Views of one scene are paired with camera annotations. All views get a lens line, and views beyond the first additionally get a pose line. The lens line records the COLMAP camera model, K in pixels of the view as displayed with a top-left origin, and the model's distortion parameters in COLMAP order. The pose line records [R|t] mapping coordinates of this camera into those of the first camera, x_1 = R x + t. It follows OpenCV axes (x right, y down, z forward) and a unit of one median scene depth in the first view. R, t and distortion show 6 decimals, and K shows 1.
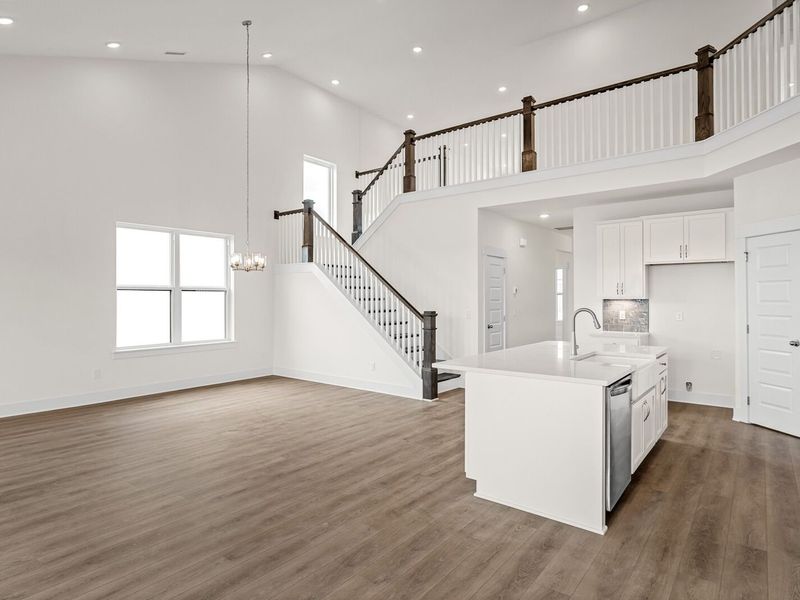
lens RADIAL K [[469.9, 0, 401.6], [0, 469.9, 295.1], [0, 0, 1]] dist [-0.001240, 0.000739]
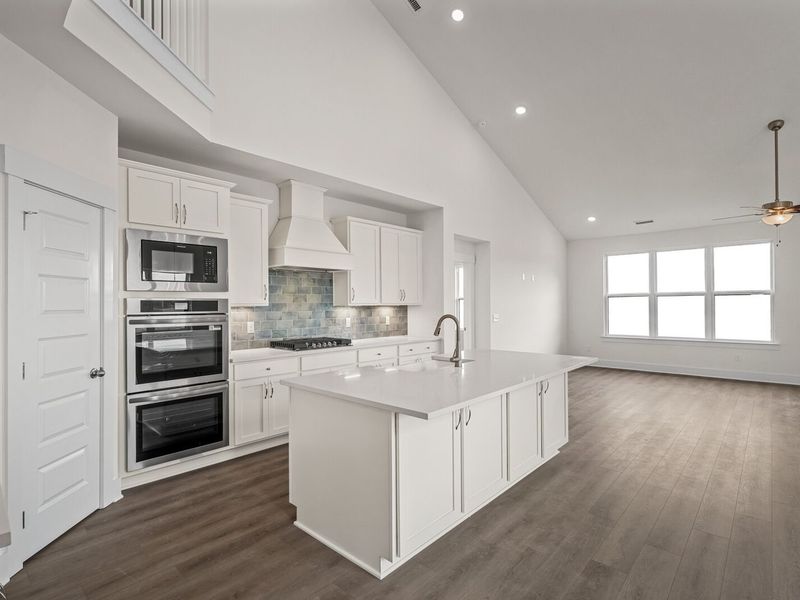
lens RADIAL K [[398.1, 0, 400.3], [0, 398.1, 303.5], [0, 0, 1]] dist [-0.004612, -0.000917]
pose [[-0.995335, 0.009324, 0.096026, 0.280040], [0.008273, 0.999901, -0.011338, 0.009860], [-0.096123, -0.010491, -0.995314, 1.229440]]
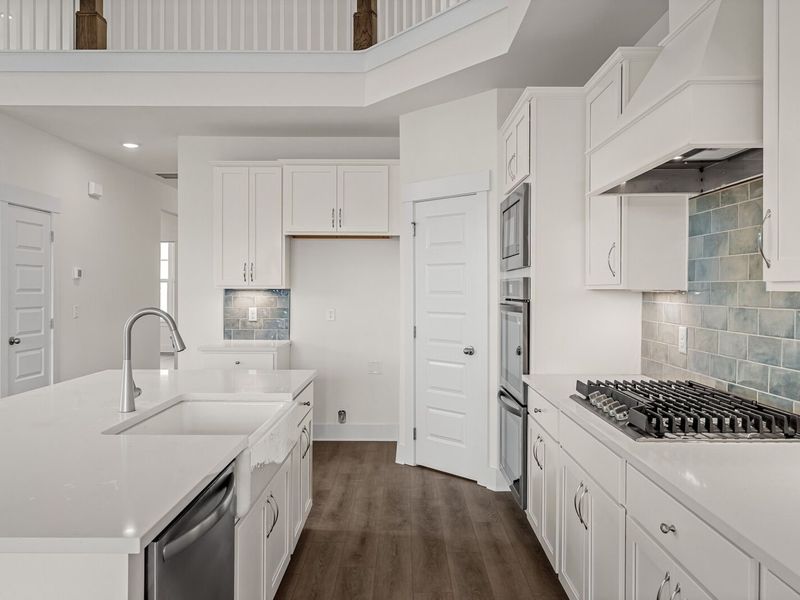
lens RADIAL K [[609.7, 0, 400.9], [0, 609.7, 293.9], [0, 0, 1]] dist [0.011463, -0.002272]
pose [[0.796681, -0.001117, 0.604400, 0.152752], [-0.008759, 0.999872, 0.013394, 0.002852], [-0.604337, -0.015965, 0.796569, 0.259567]]
